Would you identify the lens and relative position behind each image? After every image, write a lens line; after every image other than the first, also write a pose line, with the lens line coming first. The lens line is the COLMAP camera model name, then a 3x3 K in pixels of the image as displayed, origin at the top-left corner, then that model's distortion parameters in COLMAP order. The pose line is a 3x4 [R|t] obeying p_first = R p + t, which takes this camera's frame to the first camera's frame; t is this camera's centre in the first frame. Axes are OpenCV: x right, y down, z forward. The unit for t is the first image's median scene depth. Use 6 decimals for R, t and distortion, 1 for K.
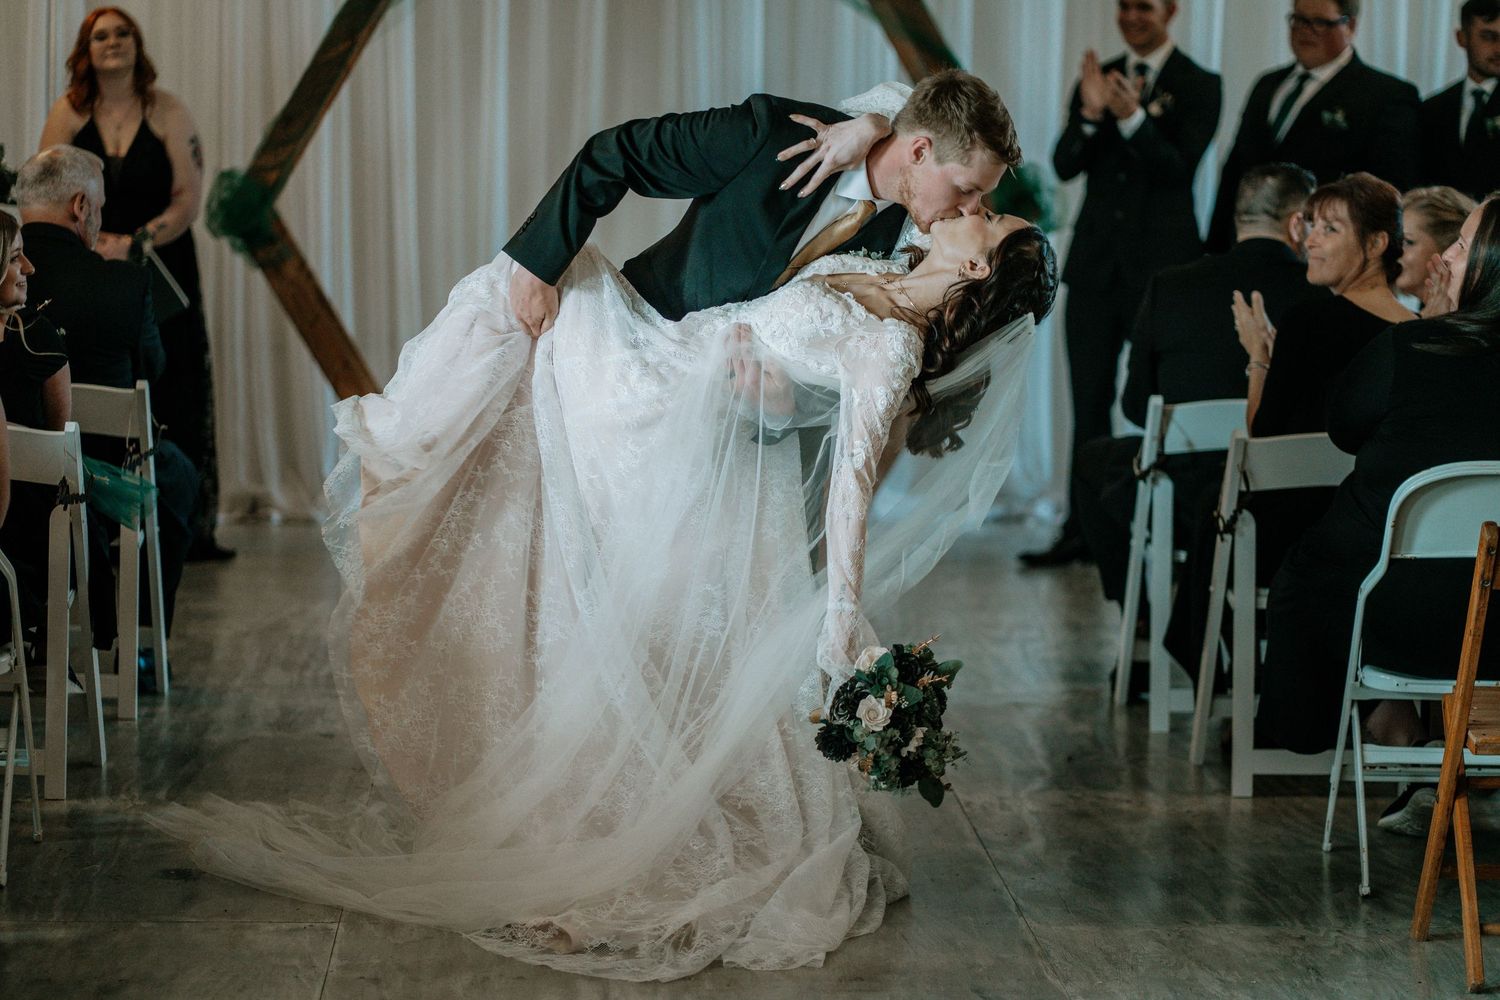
lens RADIAL K [[3574.9, 0, 670.5], [0, 3574.9, 501.6], [0, 0, 1]] dist [-0.036376, -0.509727]
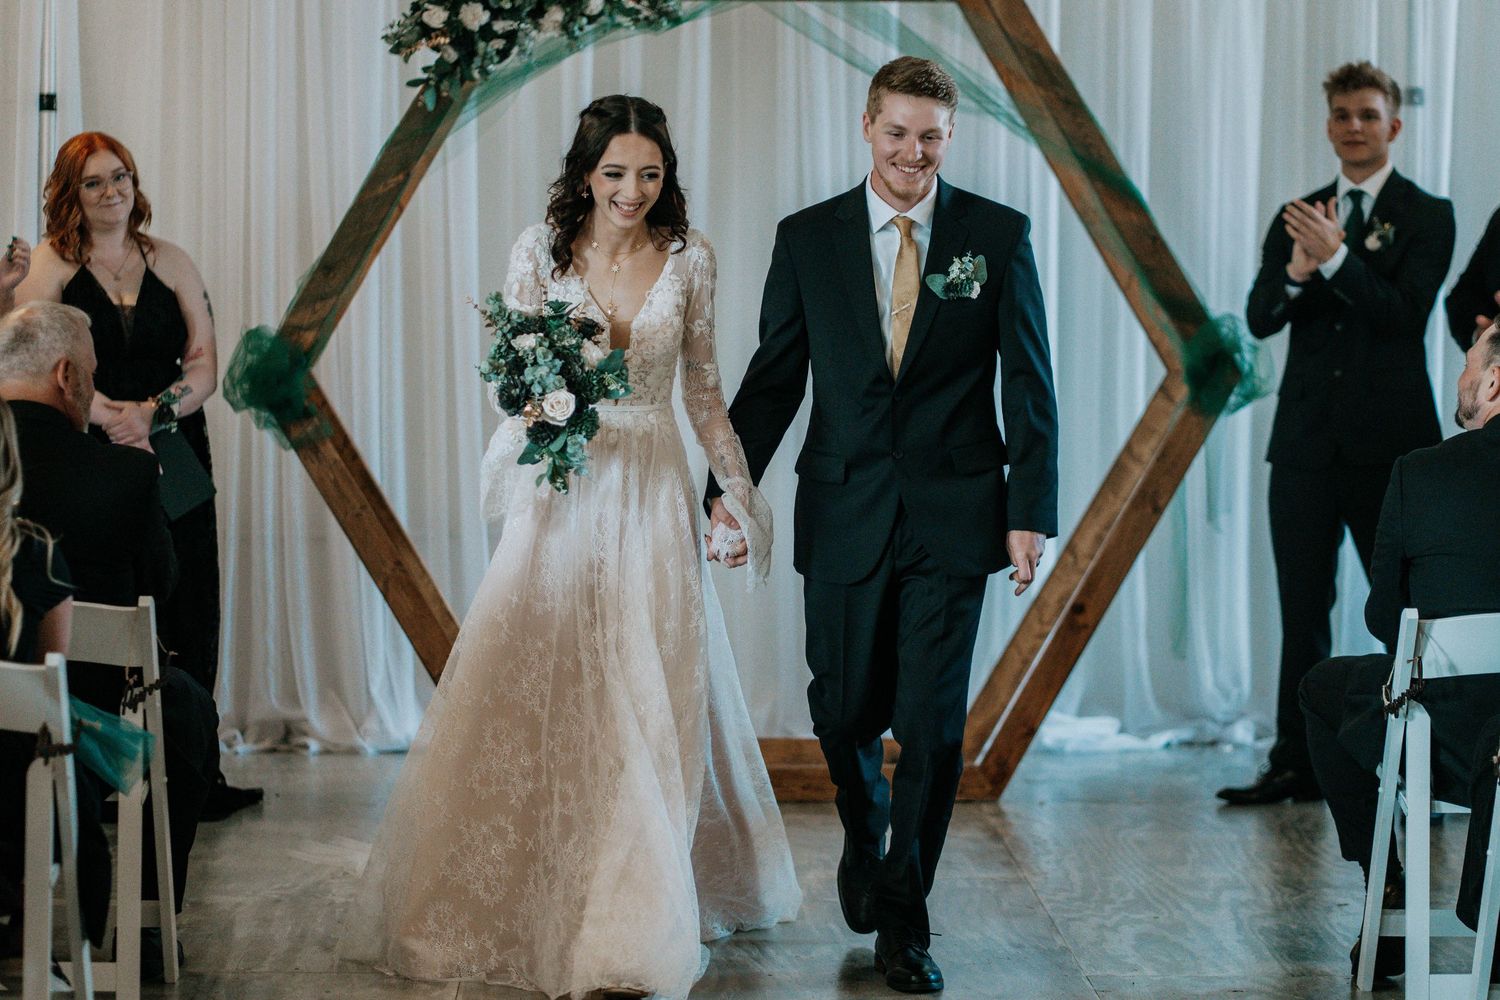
lens RADIAL K [[4065.8, 0, 750.2], [0, 4065.8, 477.0], [0, 0, 1]] dist [-0.032400, -0.017325]
pose [[0.999979, -0.005505, -0.003407, -0.008349], [0.005317, 0.998572, -0.053150, -0.010649], [0.003695, 0.053131, 0.998581, 0.082080]]
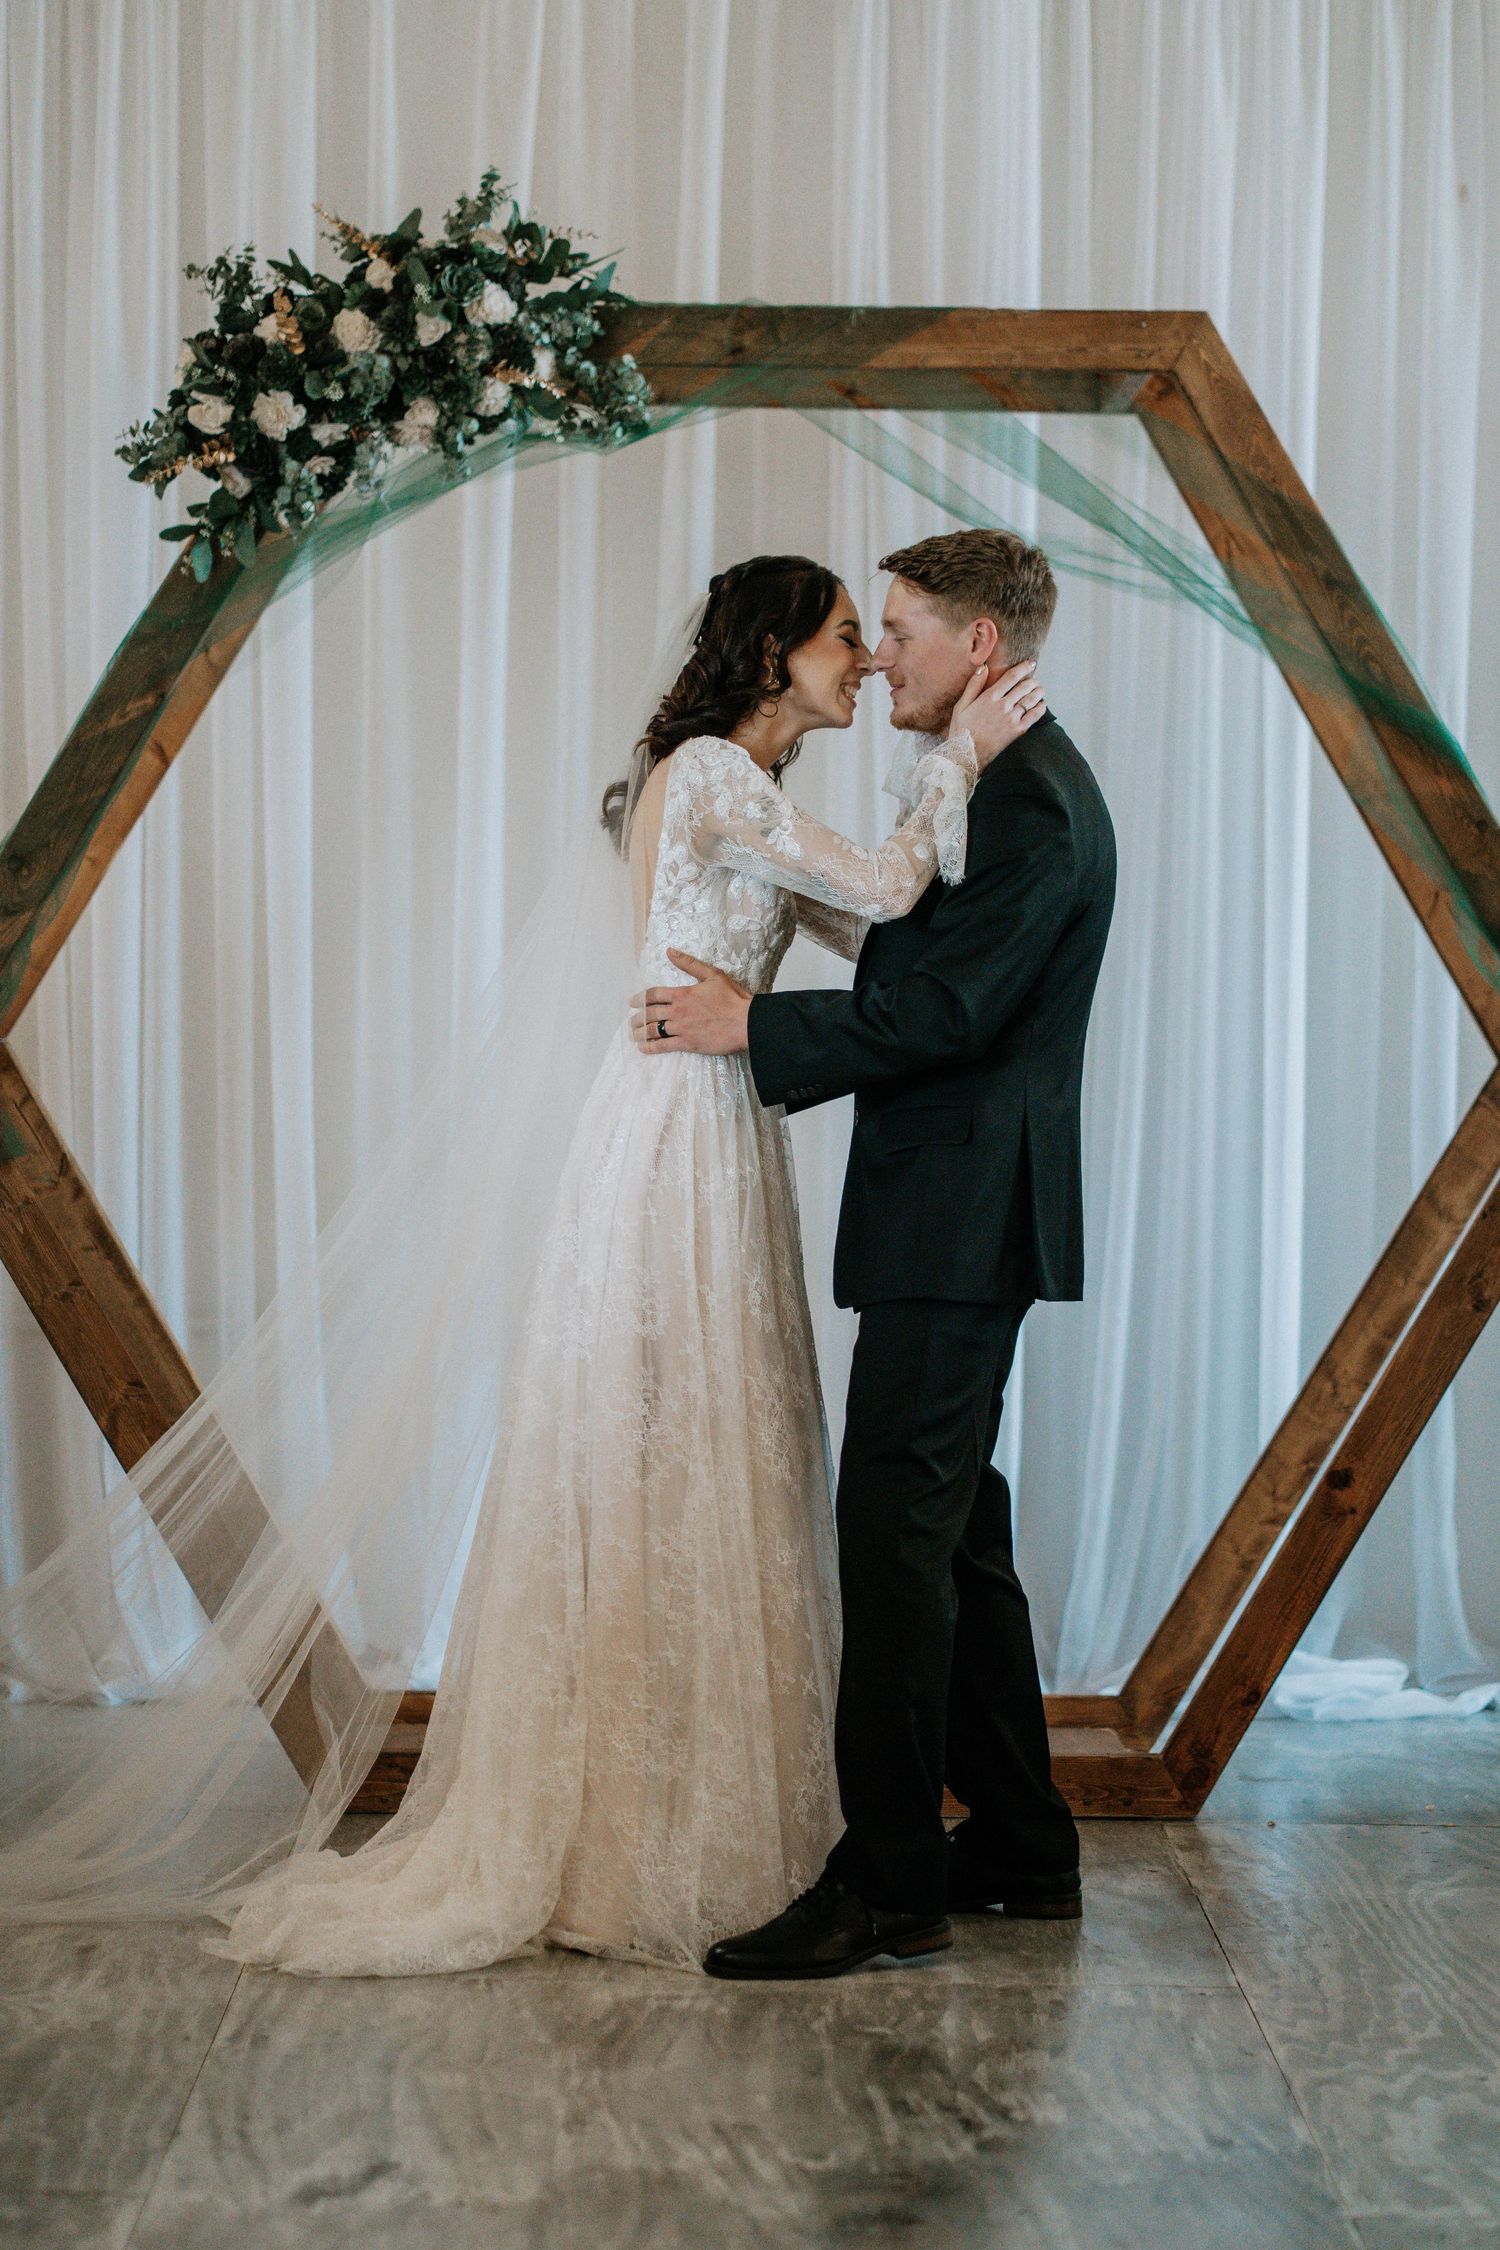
lens RADIAL K [[5745.4, 0, 793.8], [0, 5745.4, 1133.4], [0, 0, 1]] dist [0.026983, -1.461265]
pose [[0.999846, 0.006548, -0.016275, 0.008830], [-0.007635, 0.997679, -0.067660, -0.027433], [0.015794, 0.067774, 0.997576, 0.328855]]
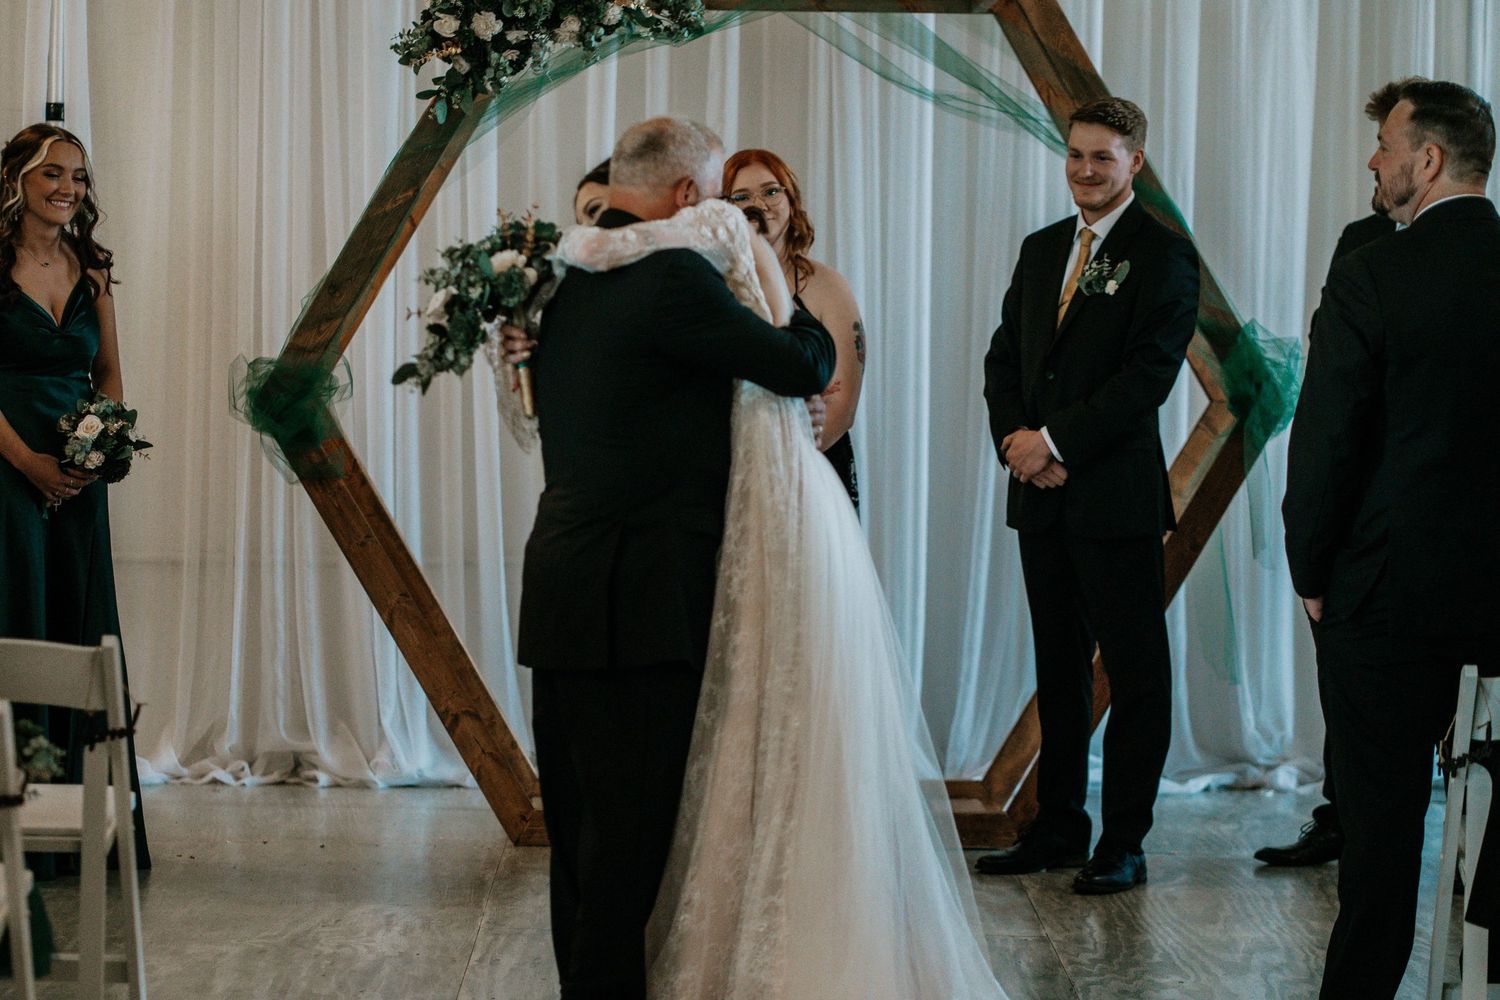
lens RADIAL K [[4047.5, 0, 668.6], [0, 4047.5, 592.2], [0, 0, 1]] dist [-0.023369, -0.930648]
pose [[0.999149, 0.005816, -0.040823, 0.005860], [-0.006909, 0.999620, -0.026676, -0.020248], [0.040653, 0.026936, 0.998810, 0.136121]]
